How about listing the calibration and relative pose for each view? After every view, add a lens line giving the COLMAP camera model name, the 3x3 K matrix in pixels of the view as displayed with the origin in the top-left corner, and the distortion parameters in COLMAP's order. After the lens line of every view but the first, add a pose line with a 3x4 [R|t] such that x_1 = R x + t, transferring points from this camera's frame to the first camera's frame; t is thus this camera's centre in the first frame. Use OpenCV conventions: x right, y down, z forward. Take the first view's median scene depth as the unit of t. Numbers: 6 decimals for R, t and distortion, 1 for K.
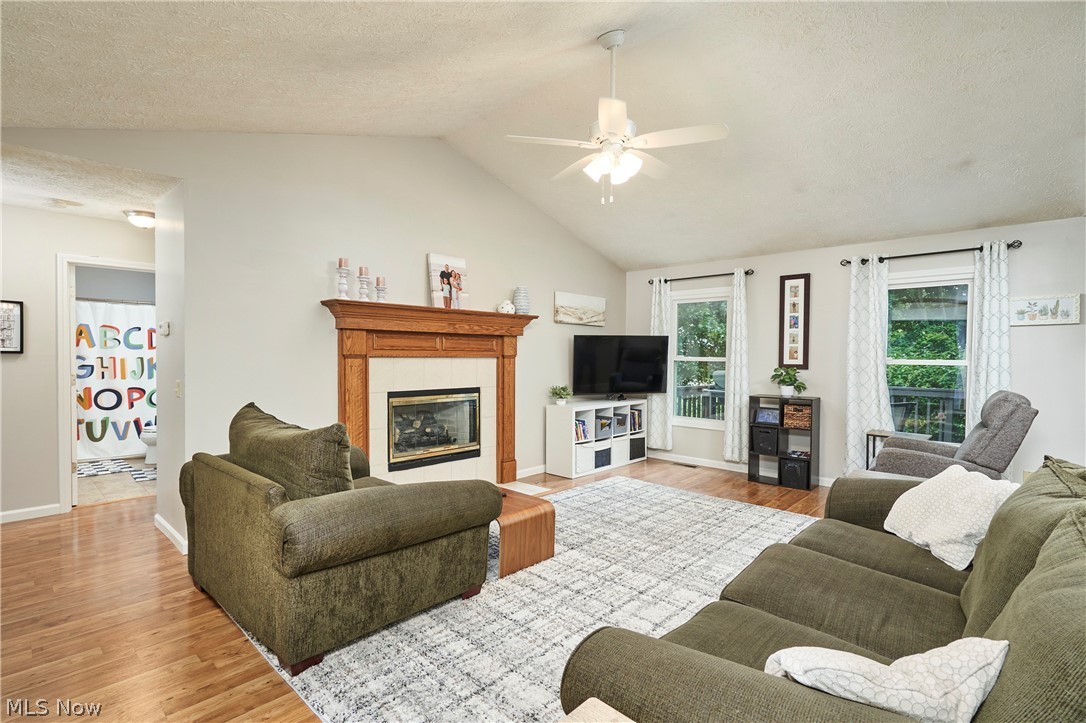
lens RADIAL K [[513.9, 0, 541.6], [0, 513.9, 363.7], [0, 0, 1]] dist [0.002564, 0.000209]
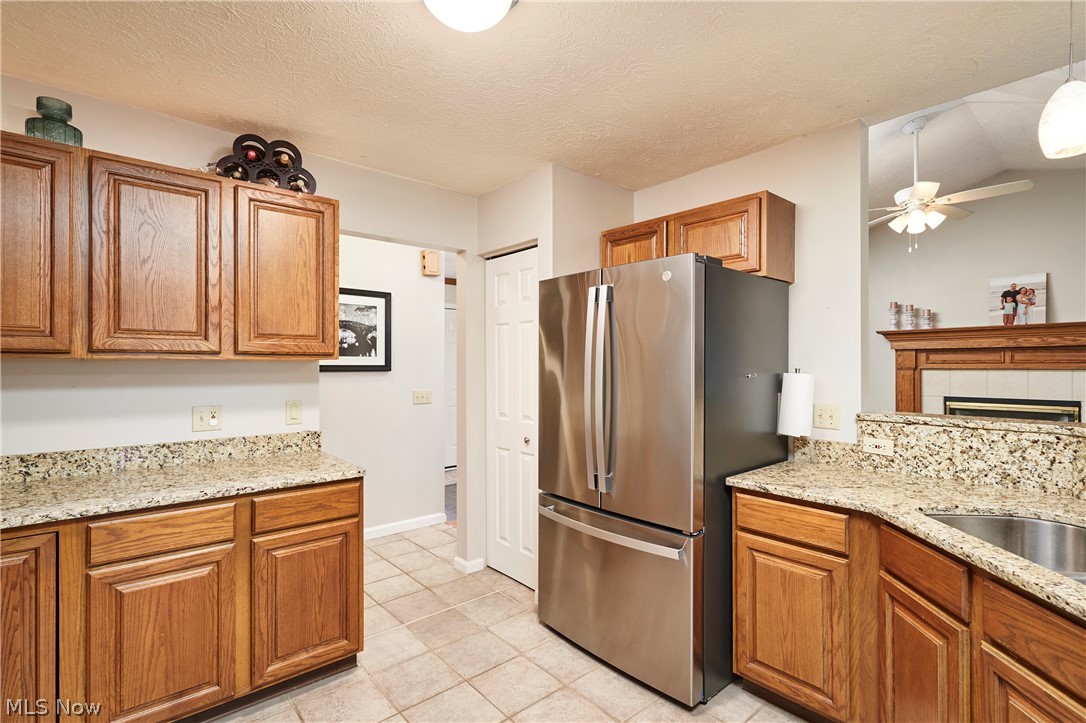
lens RADIAL K [[513.9, 0, 541.5], [0, 513.9, 370.8], [0, 0, 1]] dist [0.002564, 0.000209]
pose [[-0.111252, -0.001803, -0.993791, 1.080568], [-0.017199, 0.999852, 0.000112, 0.007684], [0.993643, 0.017104, -0.111267, 0.146414]]
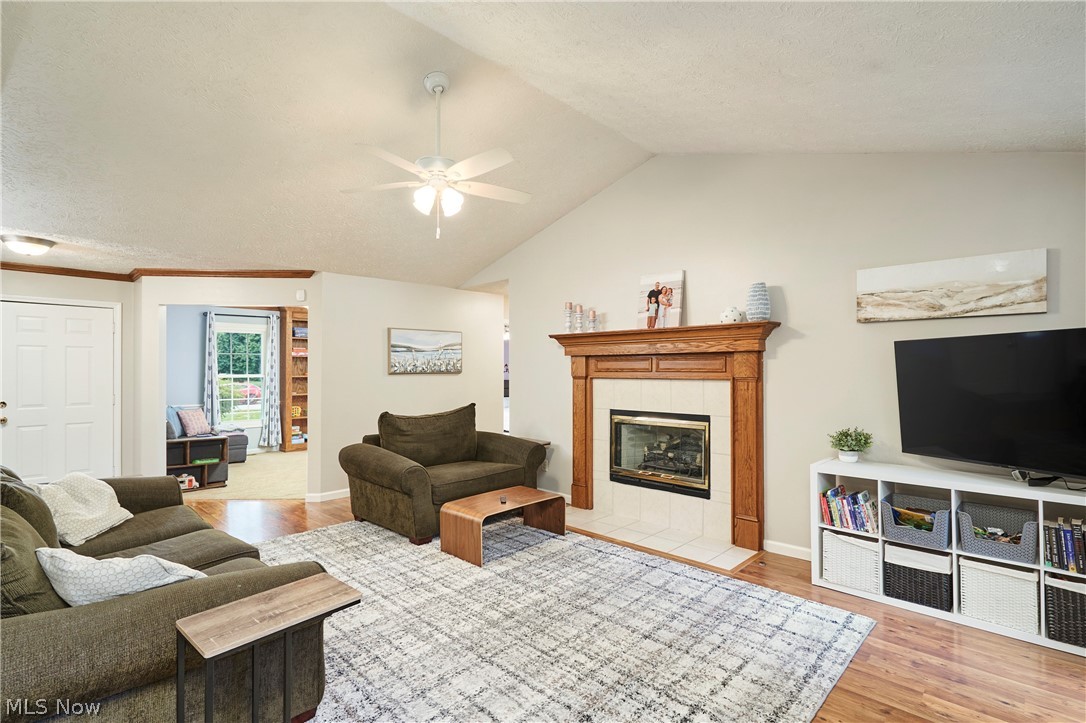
lens RADIAL K [[513.9, 0, 548.2], [0, 513.9, 362.8], [0, 0, 1]] dist [0.002564, 0.000209]
pose [[-0.000500, -0.024318, -0.999704, 0.830890], [-0.017657, 0.999549, -0.024305, -0.017095], [0.999844, 0.017639, -0.000929, 0.860940]]
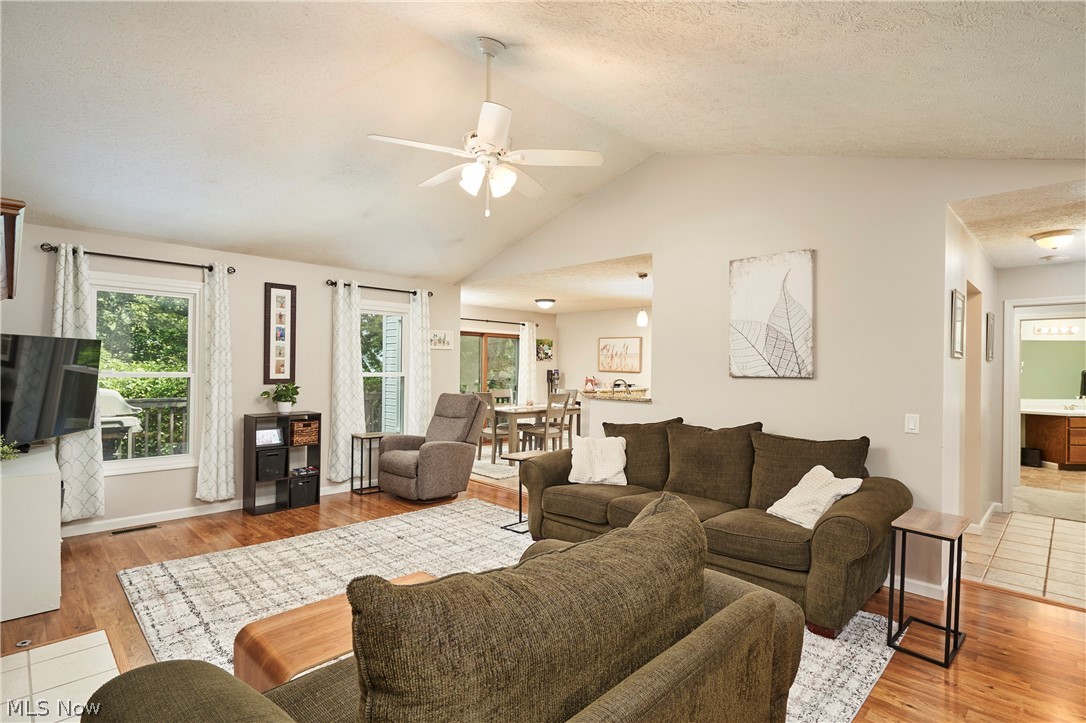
lens RADIAL K [[530.2, 0, 538.3], [0, 530.2, 364.4], [0, 0, 1]] dist [-0.003291, -0.000200]
pose [[0.037523, -0.000324, 0.999296, -0.576783], [0.009879, 0.999951, -0.000047, -0.025580], [-0.999247, 0.009874, 0.037524, 0.610619]]
